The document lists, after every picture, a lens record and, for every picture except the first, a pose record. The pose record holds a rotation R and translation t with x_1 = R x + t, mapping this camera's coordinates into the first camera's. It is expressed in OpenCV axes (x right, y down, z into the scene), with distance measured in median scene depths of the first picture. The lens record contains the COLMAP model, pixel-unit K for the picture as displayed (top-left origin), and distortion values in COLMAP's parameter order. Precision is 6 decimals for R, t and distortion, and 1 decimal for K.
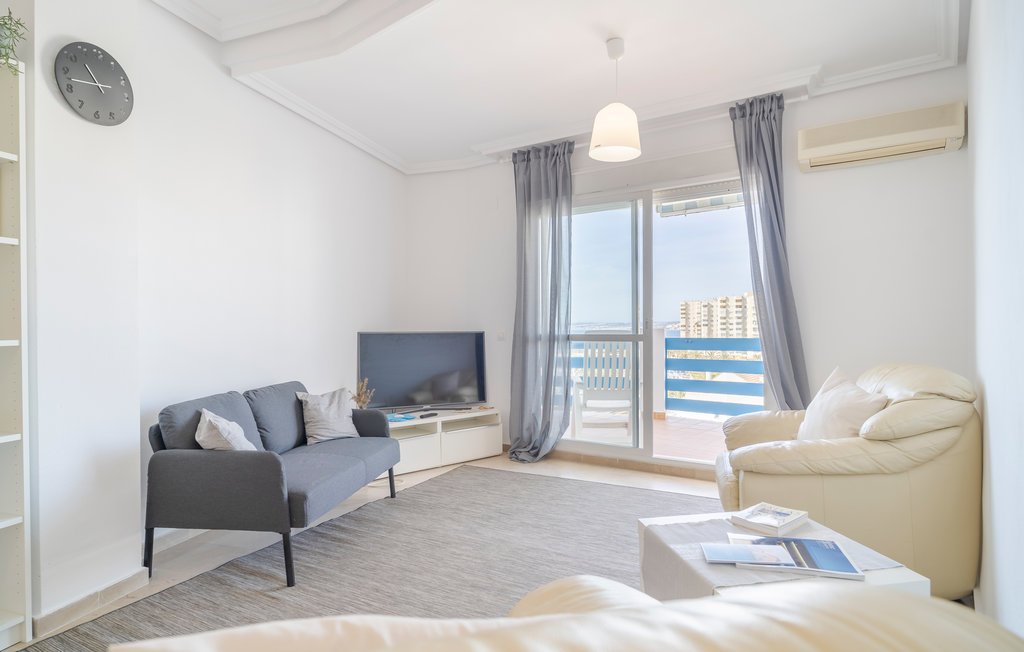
lens RADIAL K [[543.0, 0, 514.6], [0, 543.0, 335.4], [0, 0, 1]] dist [0.002393, -0.000465]
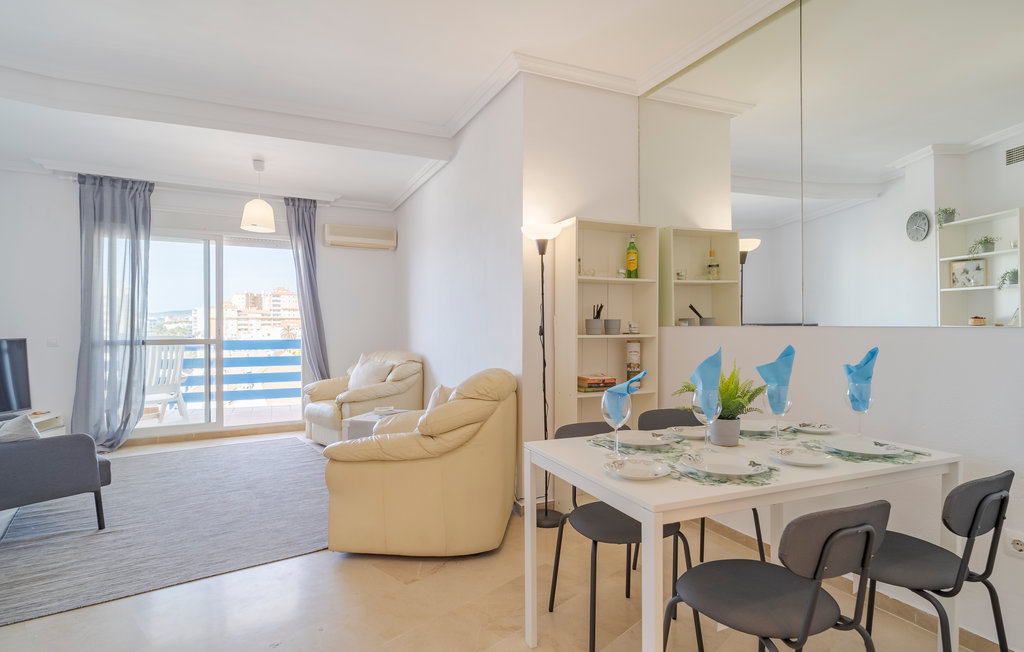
lens RADIAL K [[543.0, 0, 512.6], [0, 543.0, 325.9], [0, 0, 1]] dist [0.002393, -0.000465]
pose [[0.462819, 0.005308, 0.886437, -0.630680], [0.009474, 0.999895, -0.010934, -0.012079], [-0.886402, 0.013459, 0.462720, -0.300298]]
